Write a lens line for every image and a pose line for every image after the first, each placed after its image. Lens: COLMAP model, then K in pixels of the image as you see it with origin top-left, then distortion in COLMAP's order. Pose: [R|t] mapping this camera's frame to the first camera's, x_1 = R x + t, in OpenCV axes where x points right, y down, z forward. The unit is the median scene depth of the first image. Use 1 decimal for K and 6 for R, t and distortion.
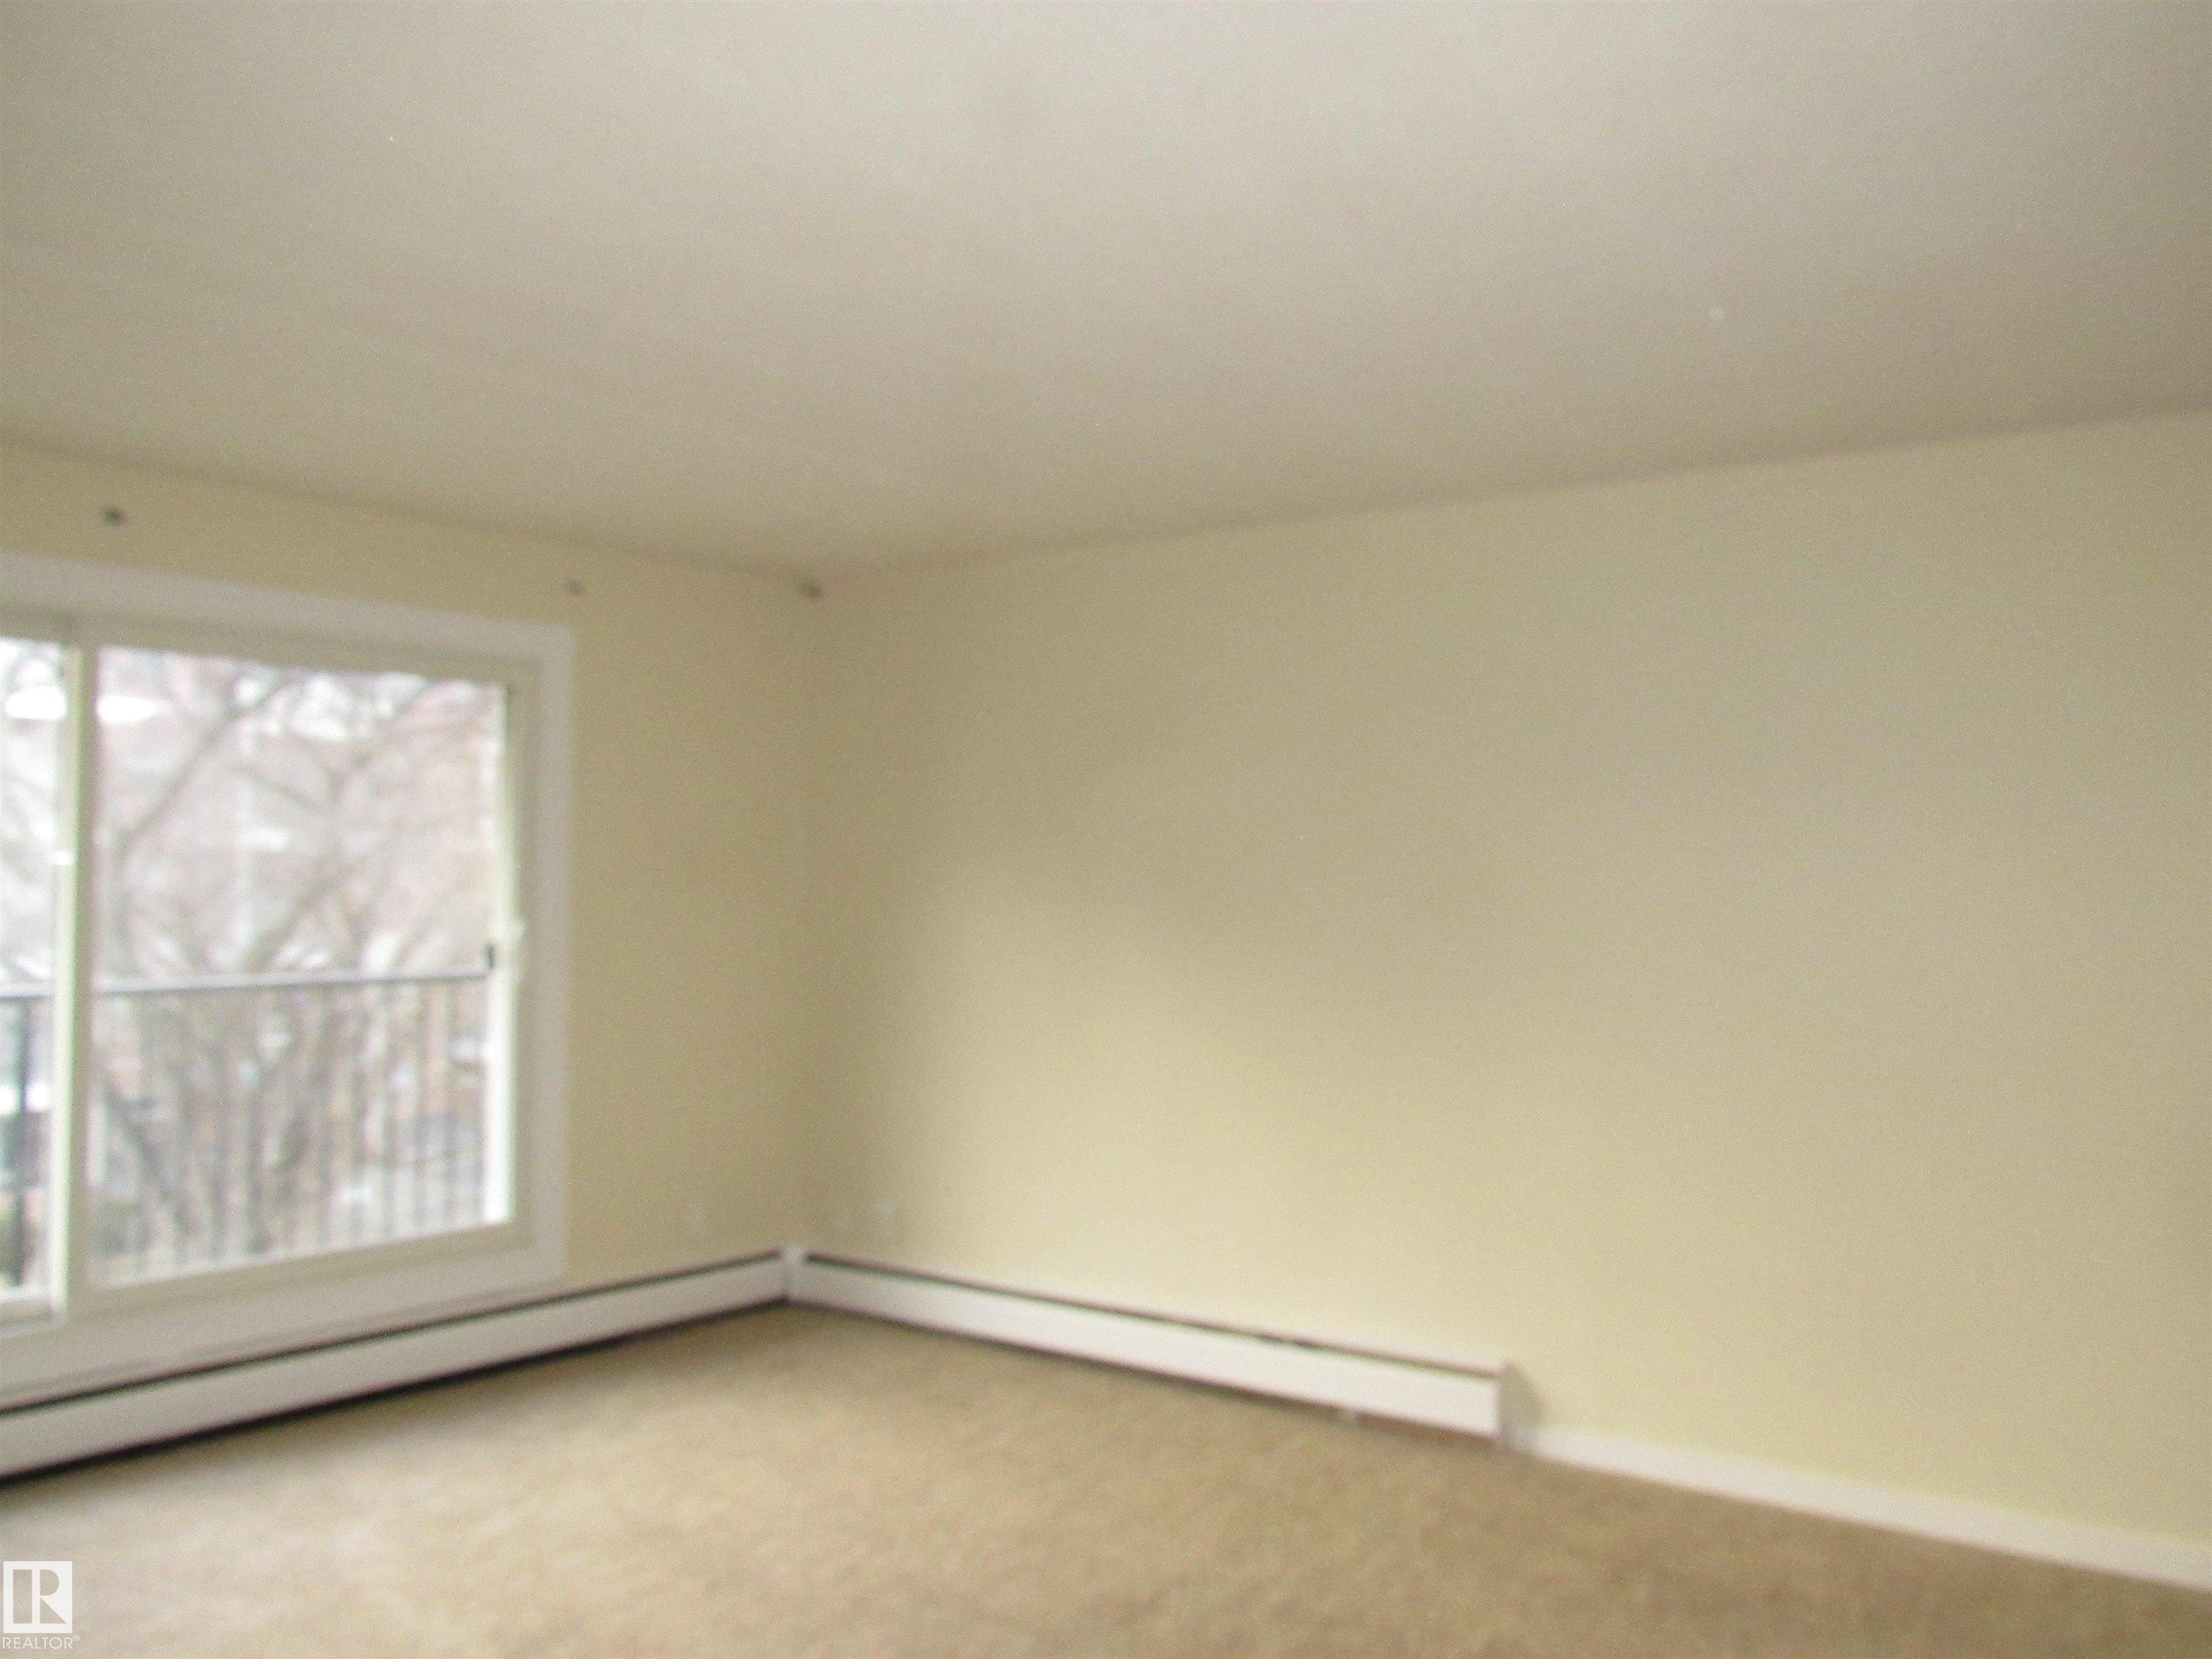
lens RADIAL K [[1616.6, 0, 1095.2], [0, 1616.6, 826.1], [0, 0, 1]] dist [-0.008905, -0.001021]
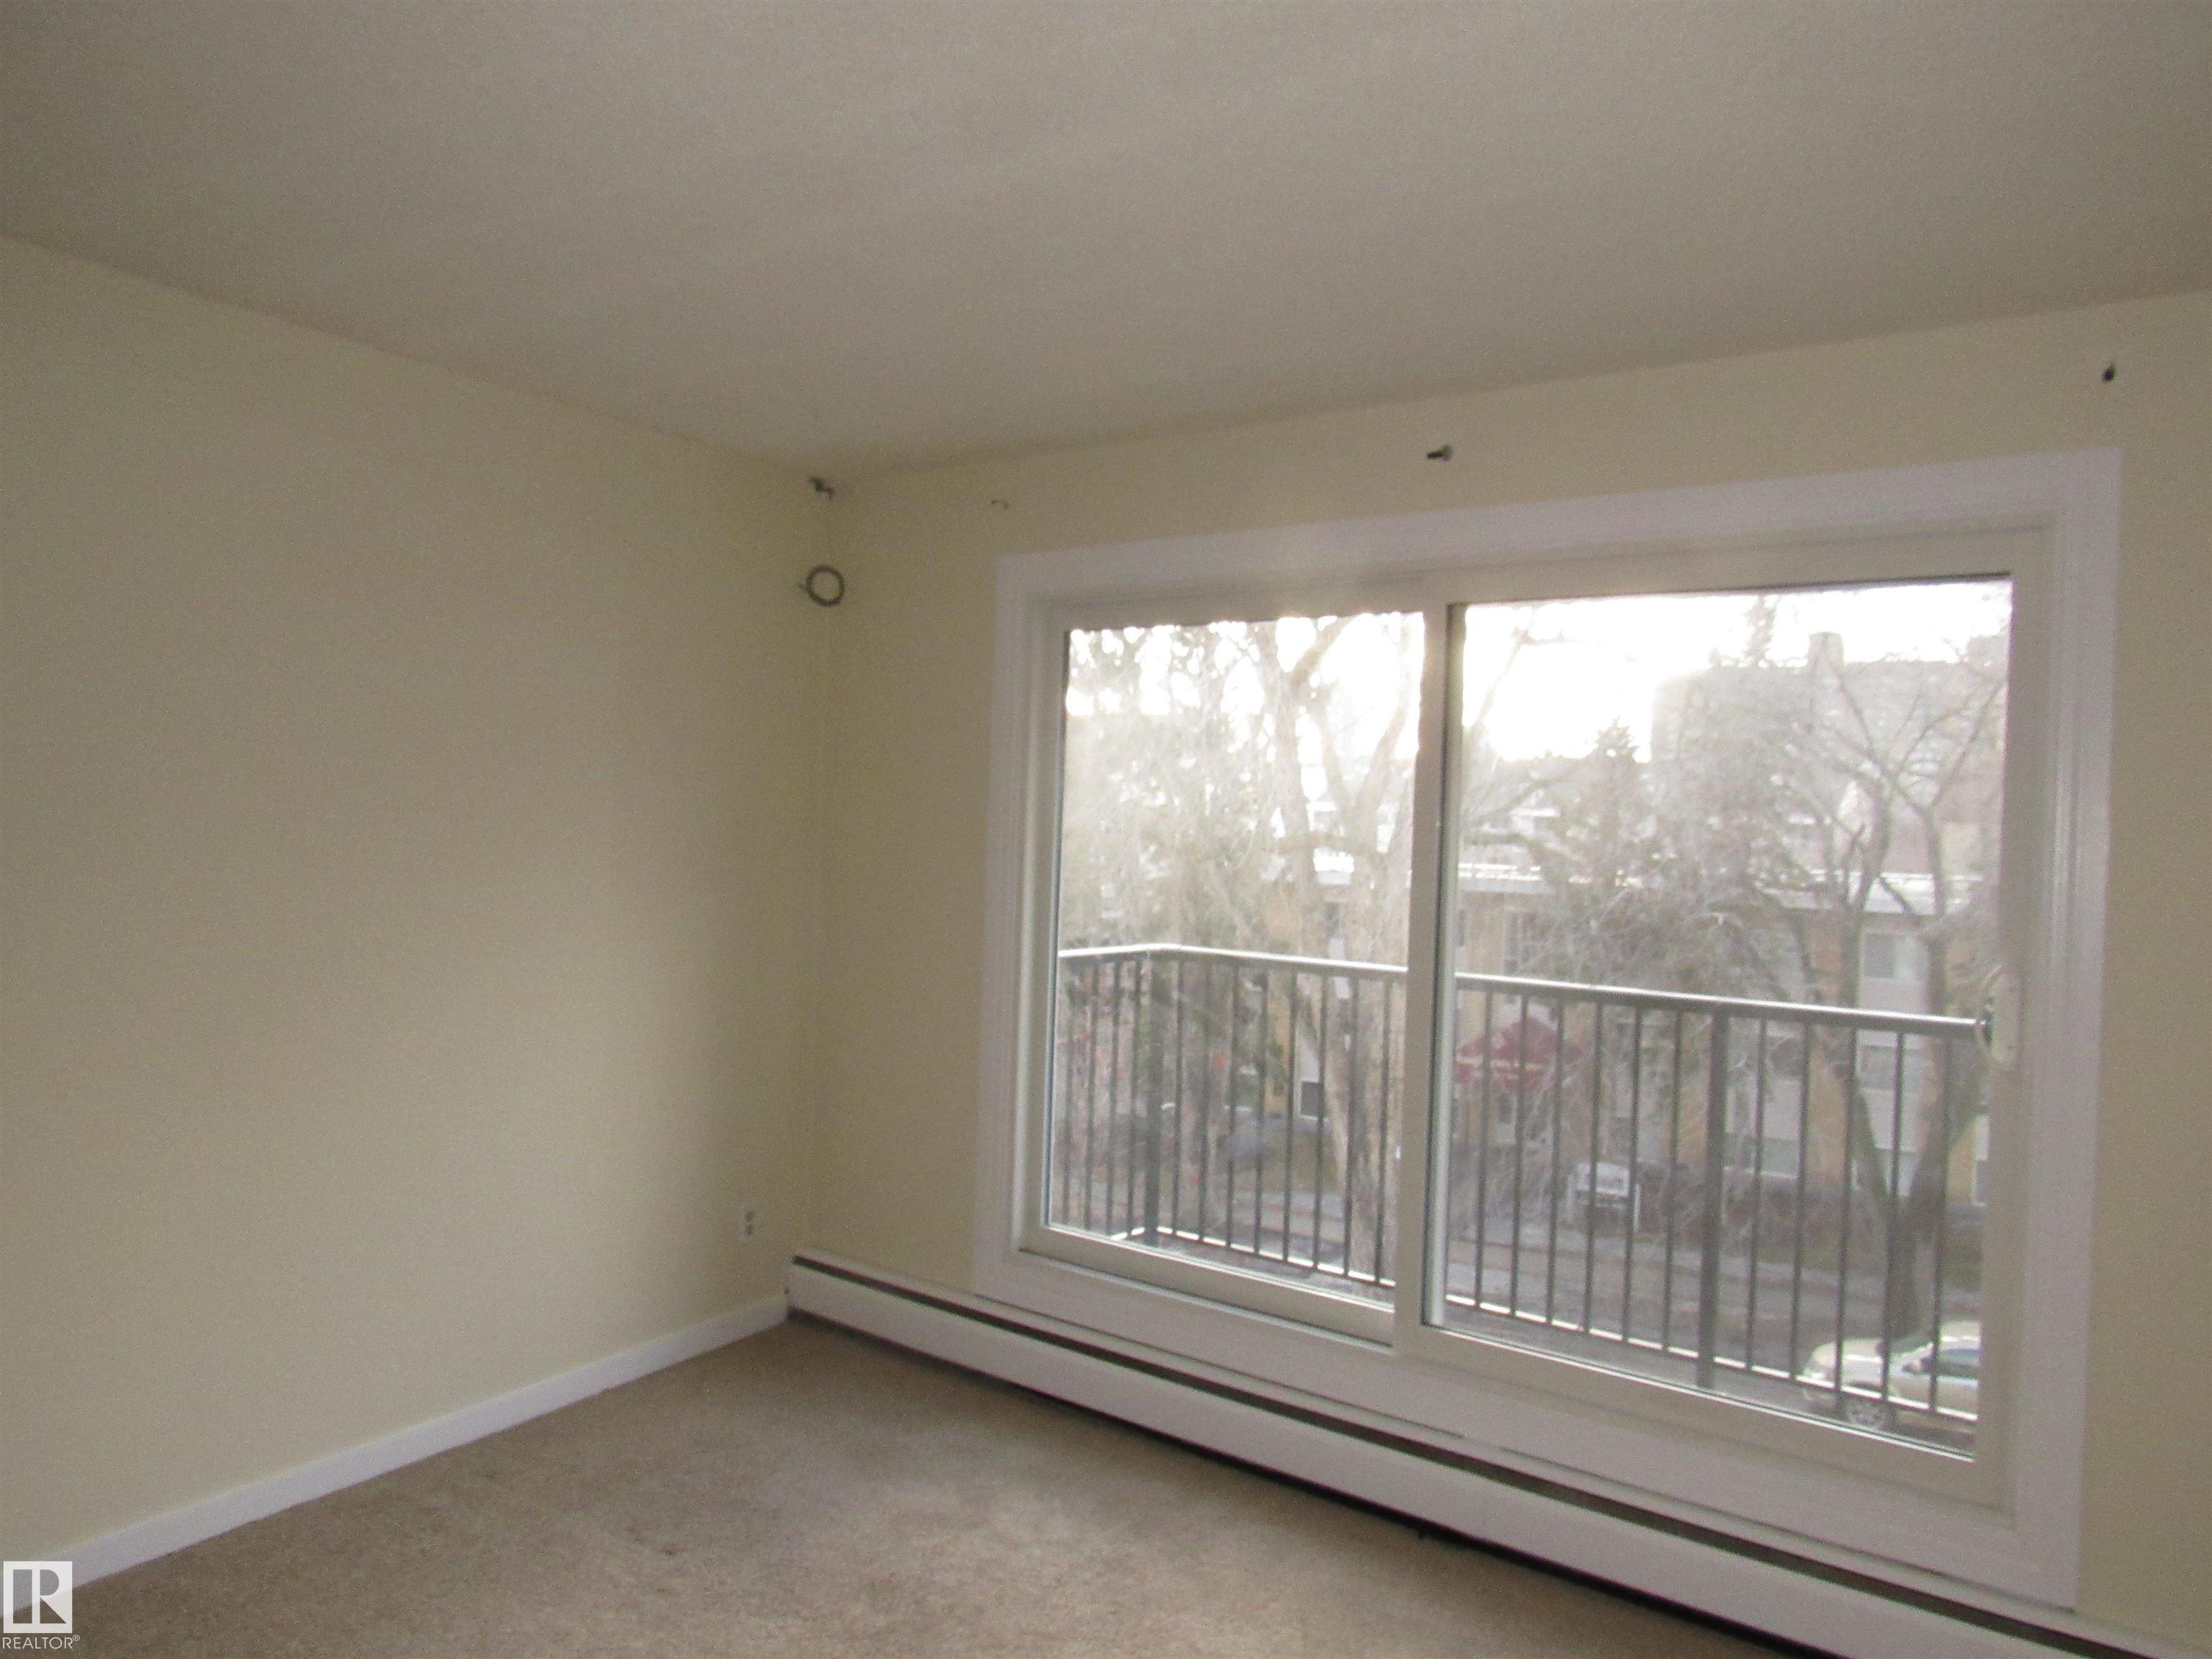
lens RADIAL K [[1600.0, 0, 1106.0], [0, 1600.0, 829.5], [0, 0, 1]] dist [-0.021810, 0.000165]
pose [[0.060123, -0.004889, -0.998179, 0.160640], [-0.004835, 0.999975, -0.005189, 0.011188], [0.998179, 0.005139, 0.060098, 0.504468]]
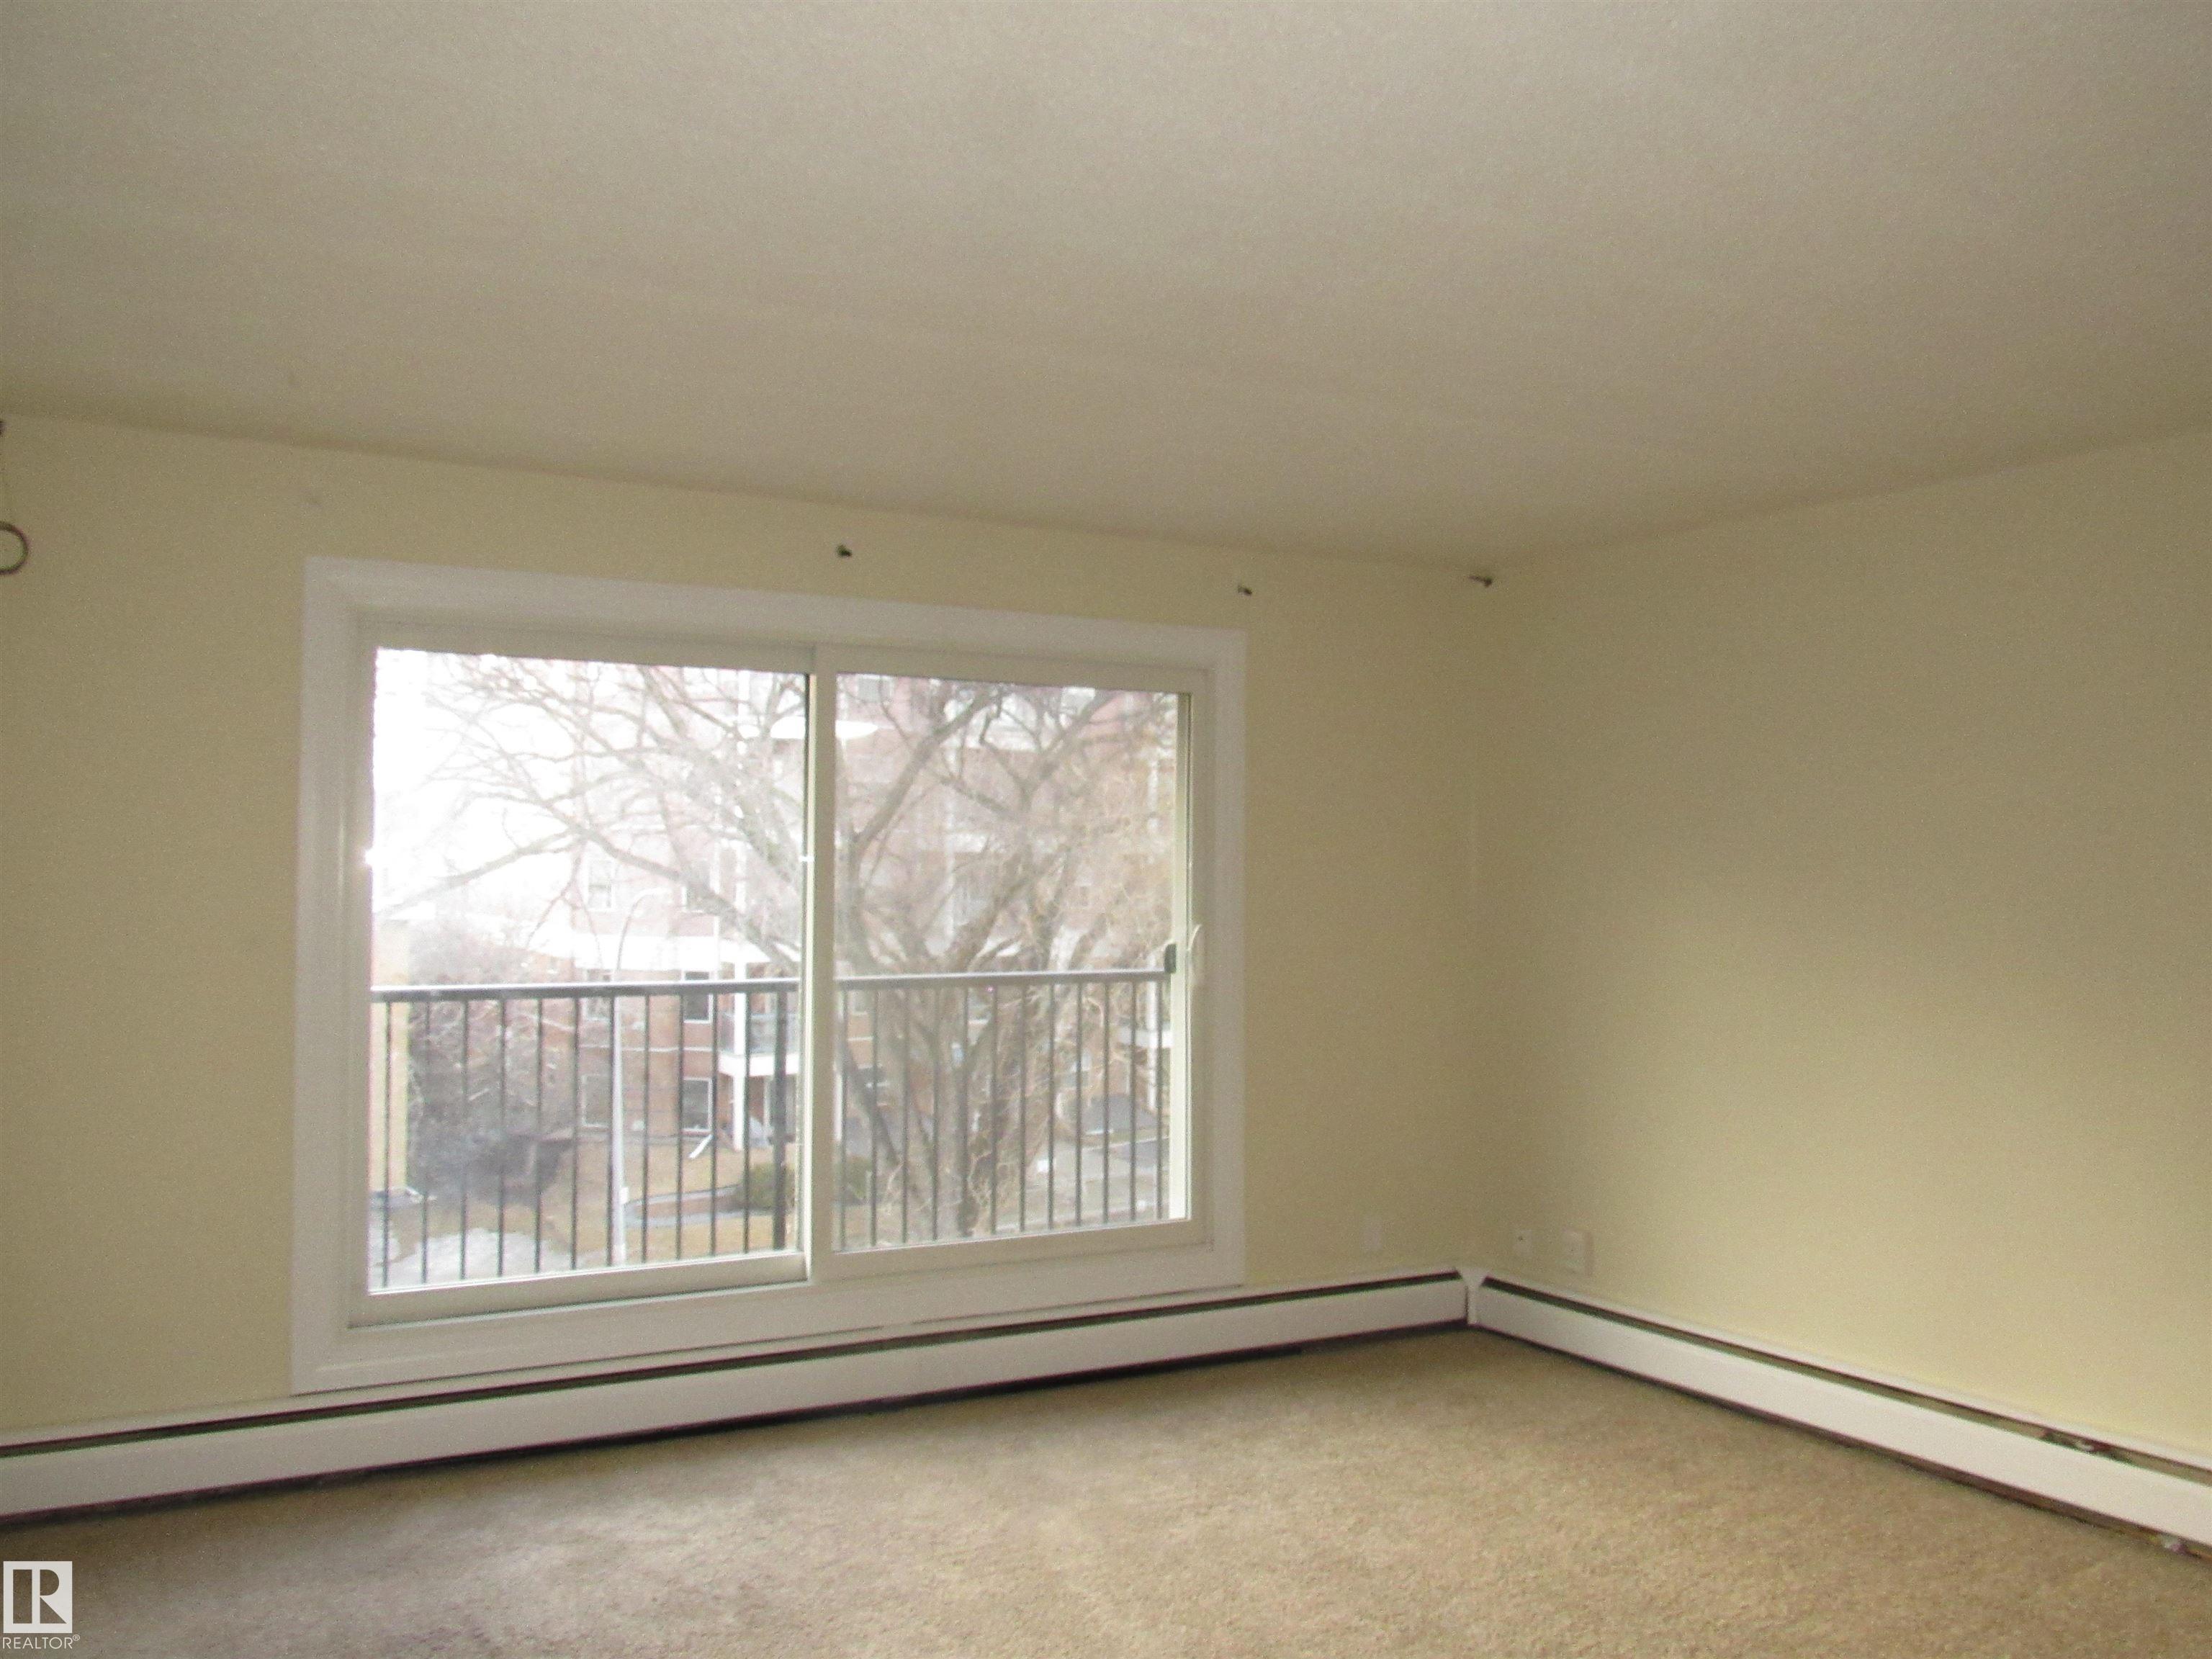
lens RADIAL K [[1616.6, 0, 1095.2], [0, 1616.6, 826.1], [0, 0, 1]] dist [-0.008905, -0.001021]
pose [[0.922384, -0.013703, -0.386031, -0.018777], [0.014220, 0.999898, -0.001517, -0.001233], [0.386012, -0.004090, 0.922485, 0.035346]]
